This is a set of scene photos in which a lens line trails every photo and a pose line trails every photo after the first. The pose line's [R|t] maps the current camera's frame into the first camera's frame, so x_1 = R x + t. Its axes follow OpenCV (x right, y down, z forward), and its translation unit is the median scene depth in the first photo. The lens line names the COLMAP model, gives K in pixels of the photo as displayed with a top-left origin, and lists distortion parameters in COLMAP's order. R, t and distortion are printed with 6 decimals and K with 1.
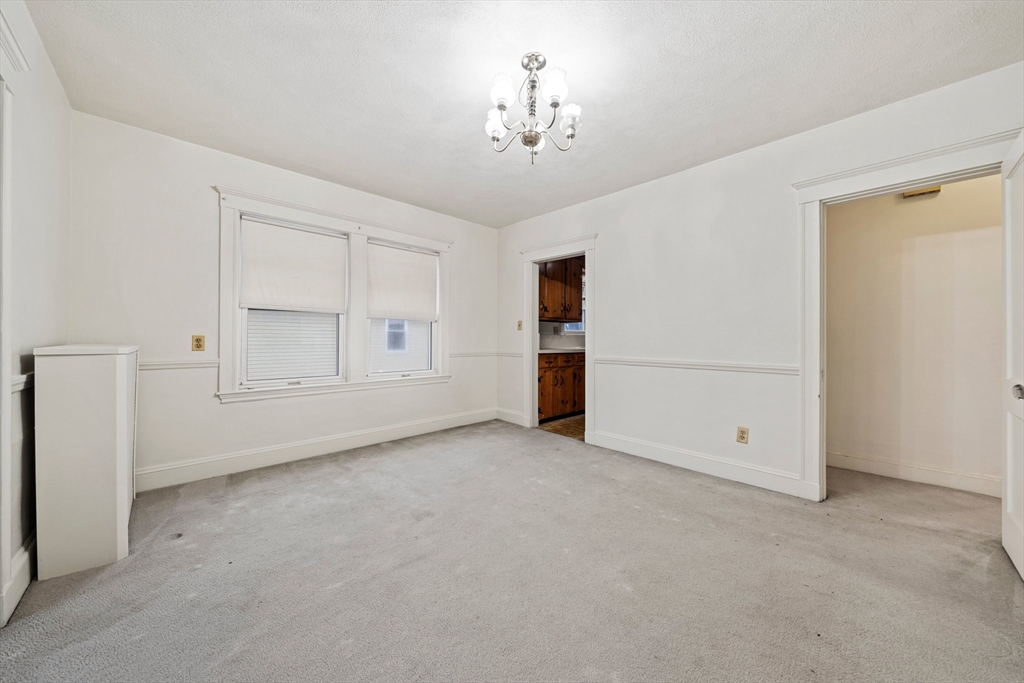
lens RADIAL K [[357.8, 0, 510.5], [0, 357.8, 338.4], [0, 0, 1]] dist [-0.000414, 0.000111]
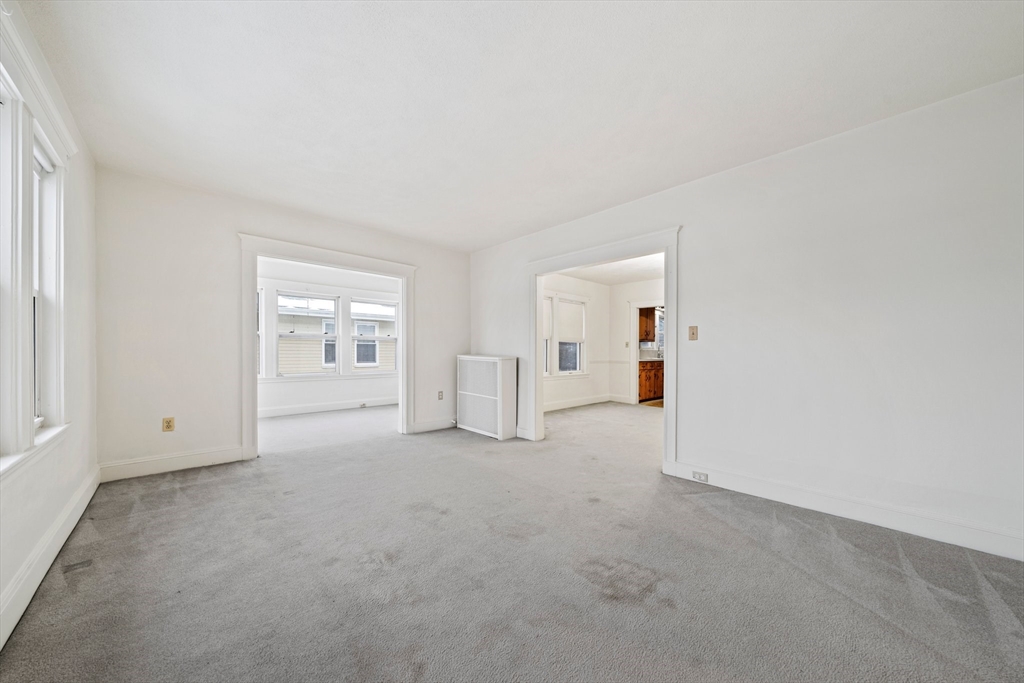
lens RADIAL K [[357.8, 0, 513.2], [0, 357.8, 348.3], [0, 0, 1]] dist [-0.000414, 0.000111]
pose [[0.999776, -0.000319, -0.021176, -0.475941], [0.000109, 0.999951, -0.009908, -0.001896], [0.021178, 0.009904, 0.999727, -0.701419]]
